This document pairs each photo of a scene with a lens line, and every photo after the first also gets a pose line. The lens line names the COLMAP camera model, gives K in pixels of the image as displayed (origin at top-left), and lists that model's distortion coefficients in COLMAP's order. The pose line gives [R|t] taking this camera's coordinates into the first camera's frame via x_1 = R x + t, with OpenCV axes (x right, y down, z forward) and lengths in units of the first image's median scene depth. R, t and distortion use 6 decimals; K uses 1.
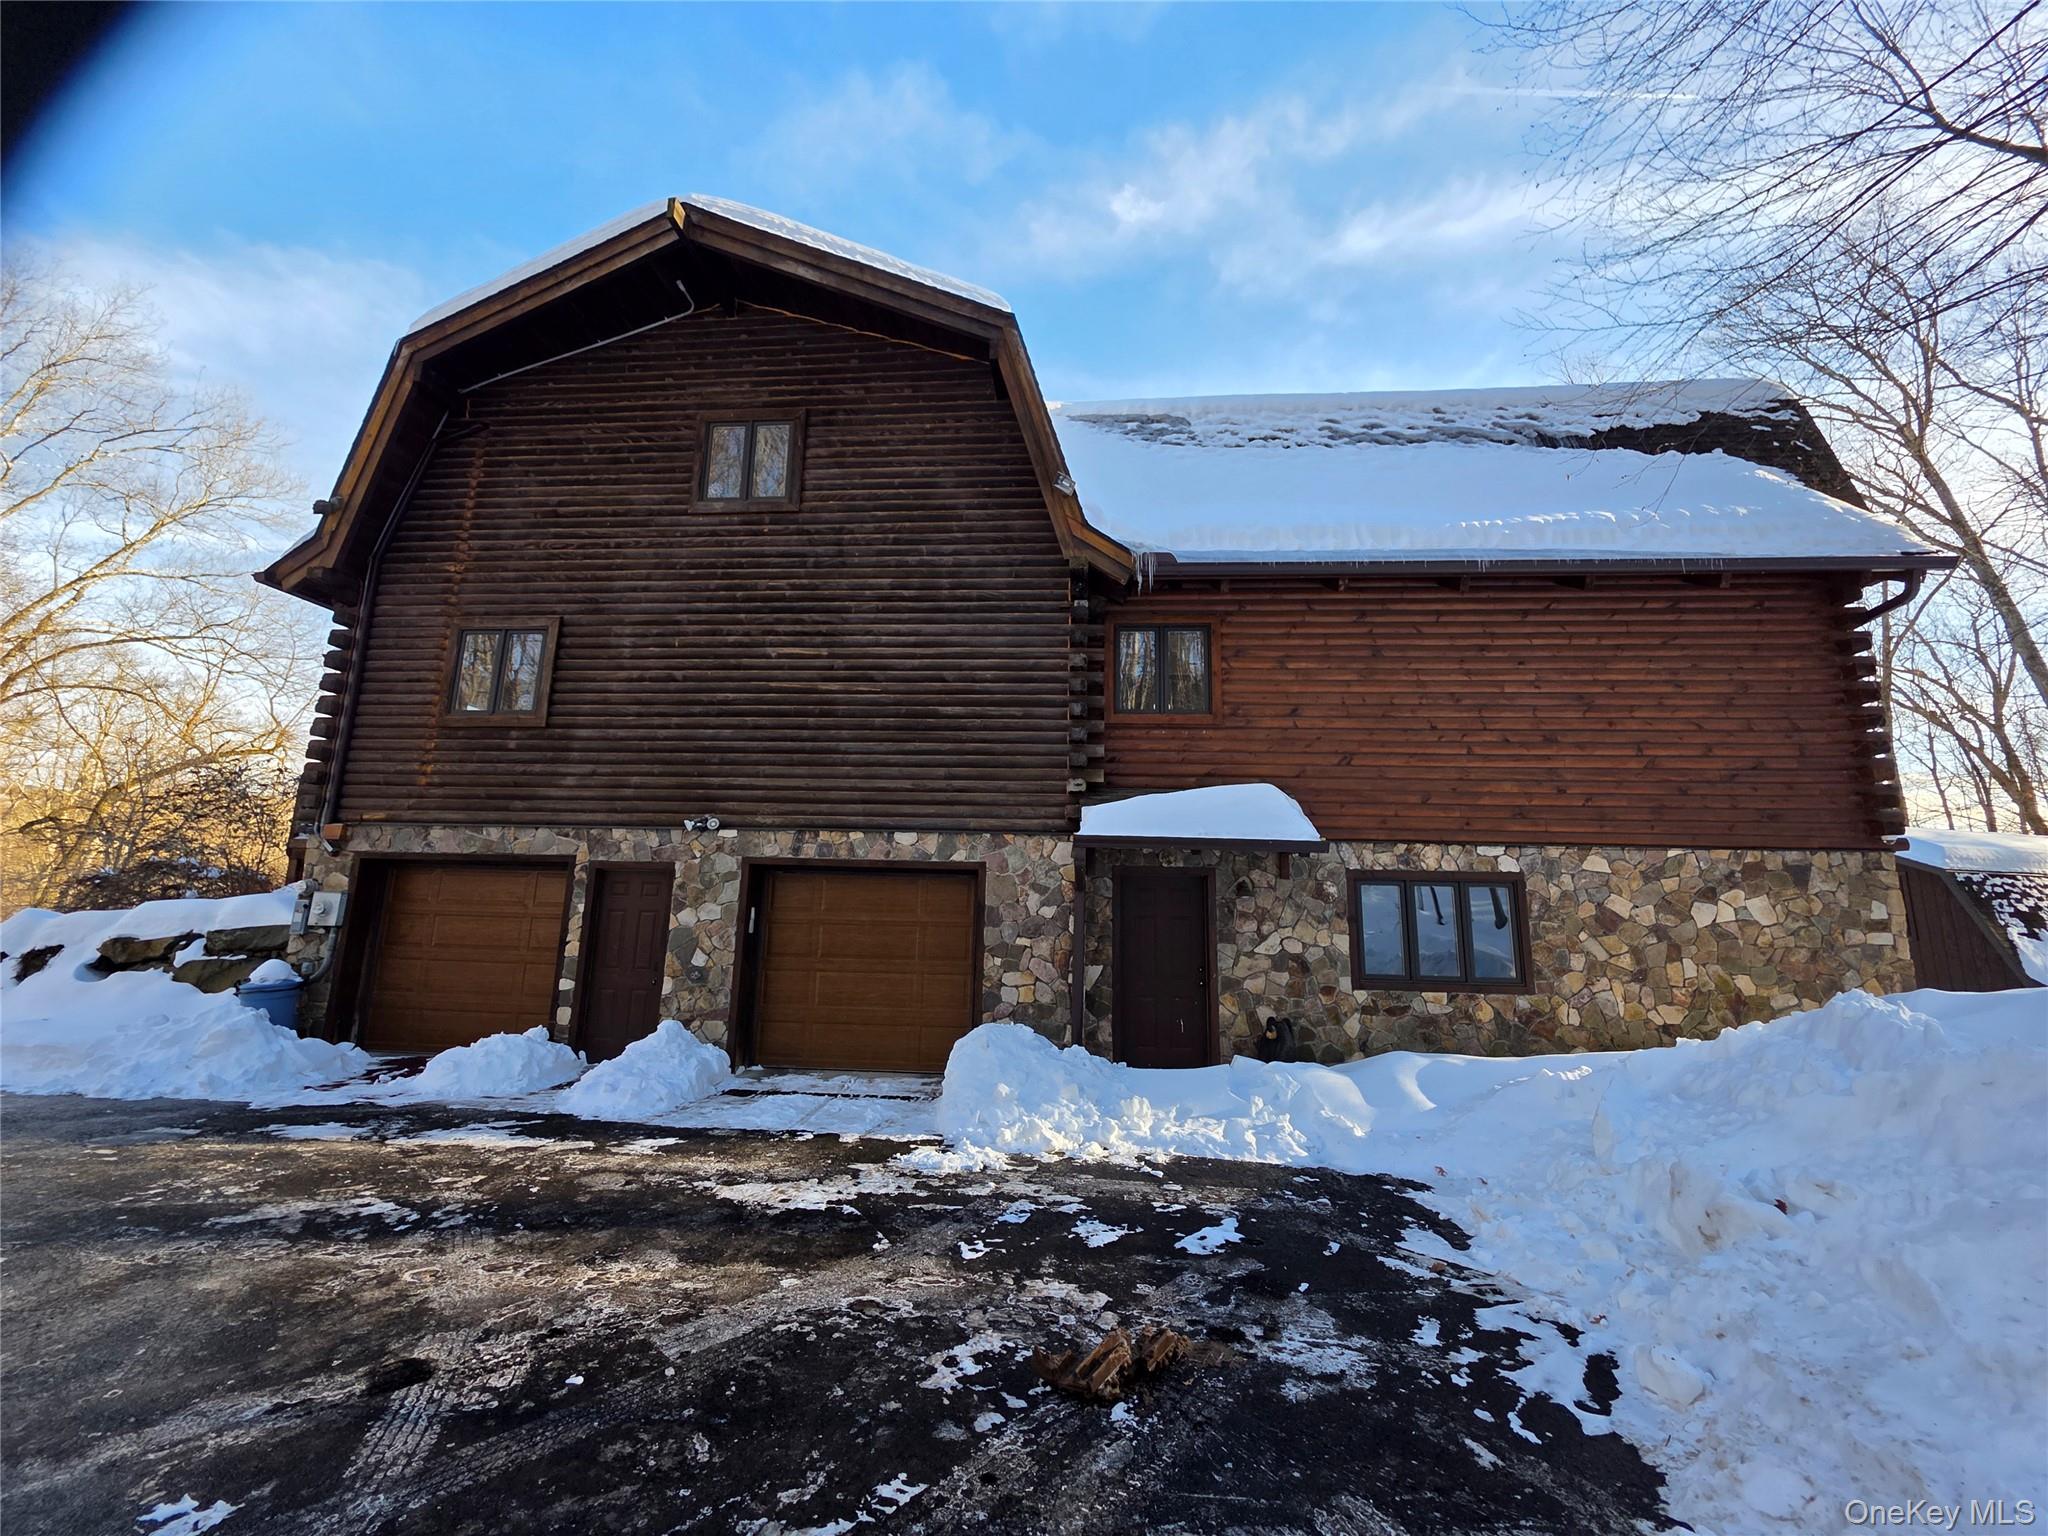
lens RADIAL K [[824.6, 0, 1026.0], [0, 824.6, 764.7], [0, 0, 1]] dist [-0.000022, 0.000048]
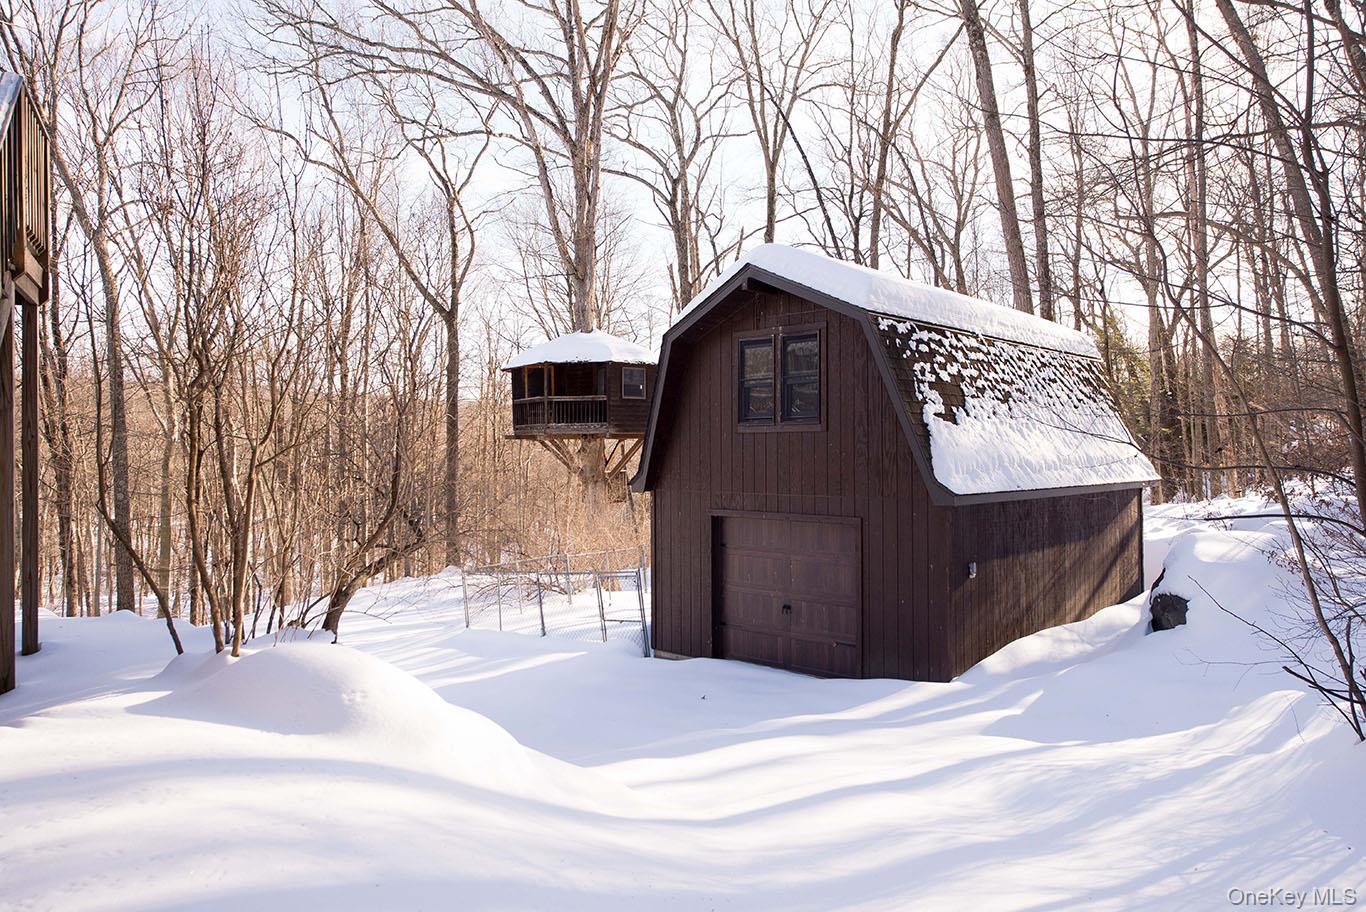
lens RADIAL K [[943.5, 0, 682.6], [0, 943.5, 456.4], [0, 0, 1]] dist [-0.000335, -0.000032]
pose [[0.827293, -0.025890, 0.561174, 0.608999], [-0.084129, 0.981962, 0.169329, 0.125924], [-0.555436, -0.187295, 0.810192, 0.492716]]
